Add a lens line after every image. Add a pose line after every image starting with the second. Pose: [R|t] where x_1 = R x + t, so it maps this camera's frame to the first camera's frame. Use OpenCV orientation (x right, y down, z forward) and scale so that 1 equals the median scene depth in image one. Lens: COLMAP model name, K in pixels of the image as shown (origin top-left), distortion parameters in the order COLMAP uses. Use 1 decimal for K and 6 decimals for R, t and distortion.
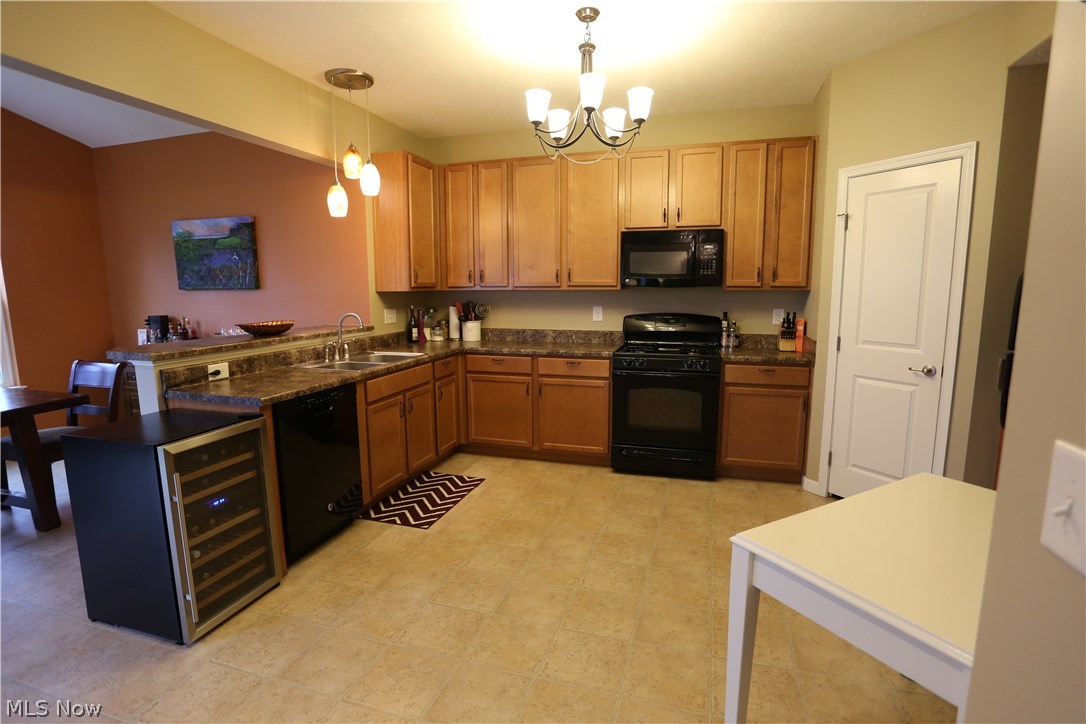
lens RADIAL K [[531.4, 0, 541.1], [0, 531.4, 363.4], [0, 0, 1]] dist [-0.075328, 0.033805]
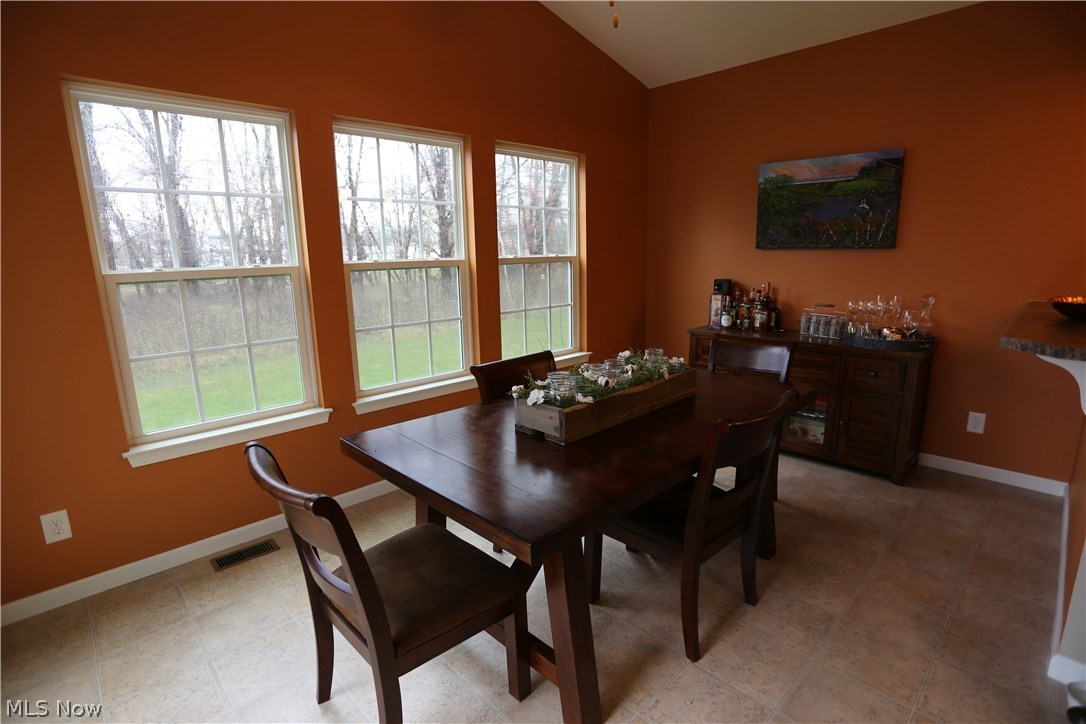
lens RADIAL K [[531.4, 0, 541.1], [0, 531.4, 363.4], [0, 0, 1]] dist [-0.075328, 0.033805]
pose [[0.874447, 0.088919, -0.476903, -0.742764], [-0.053706, 0.994760, 0.086998, -0.019213], [0.482139, -0.050463, 0.874640, 0.118621]]
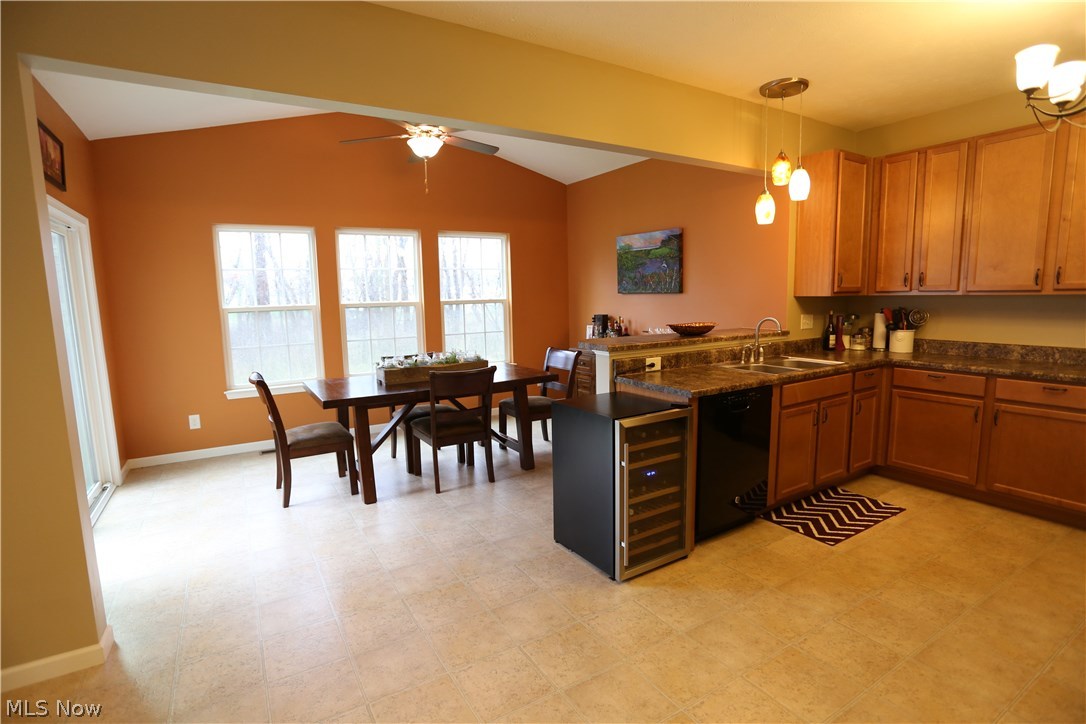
lens RADIAL K [[531.4, 0, 541.1], [0, 531.4, 363.4], [0, 0, 1]] dist [-0.075328, 0.033805]
pose [[0.752215, 0.076445, -0.654468, -0.021578], [-0.079540, 0.996519, 0.024979, 0.002999], [0.654099, 0.033267, 0.755677, -0.054863]]
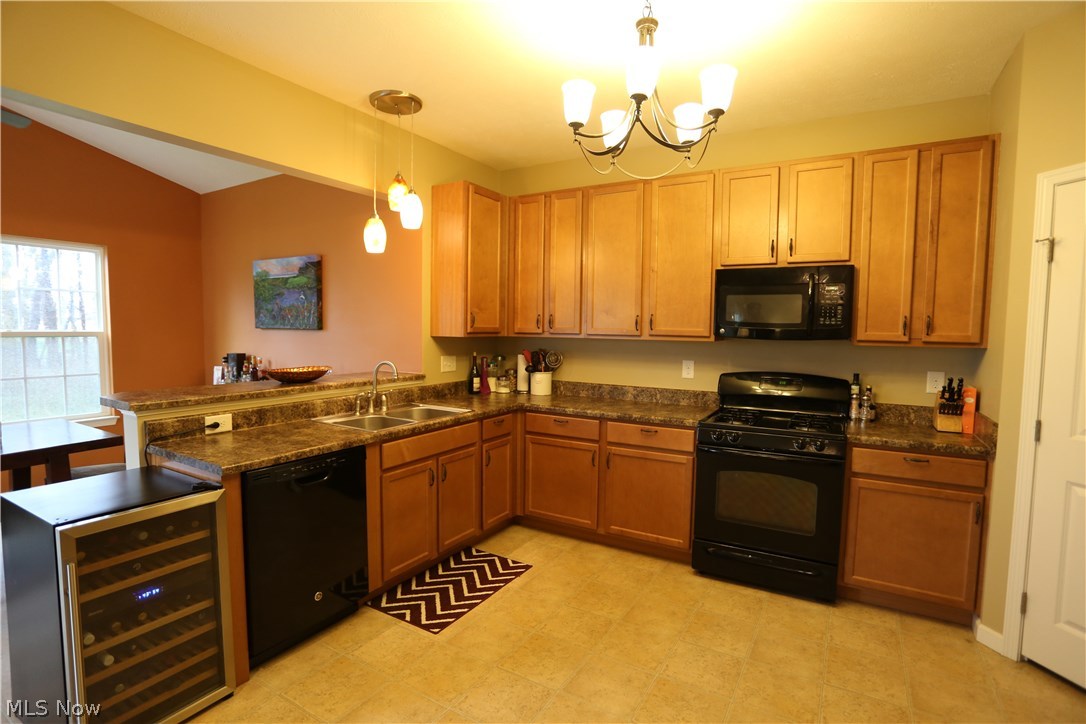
lens RADIAL K [[531.4, 0, 541.1], [0, 531.4, 363.4], [0, 0, 1]] dist [-0.075328, 0.033805]
pose [[0.972727, 0.033506, -0.229519, 0.088657], [-0.051325, 0.996075, -0.072108, -0.039315], [0.226202, 0.081921, 0.970629, 0.191740]]
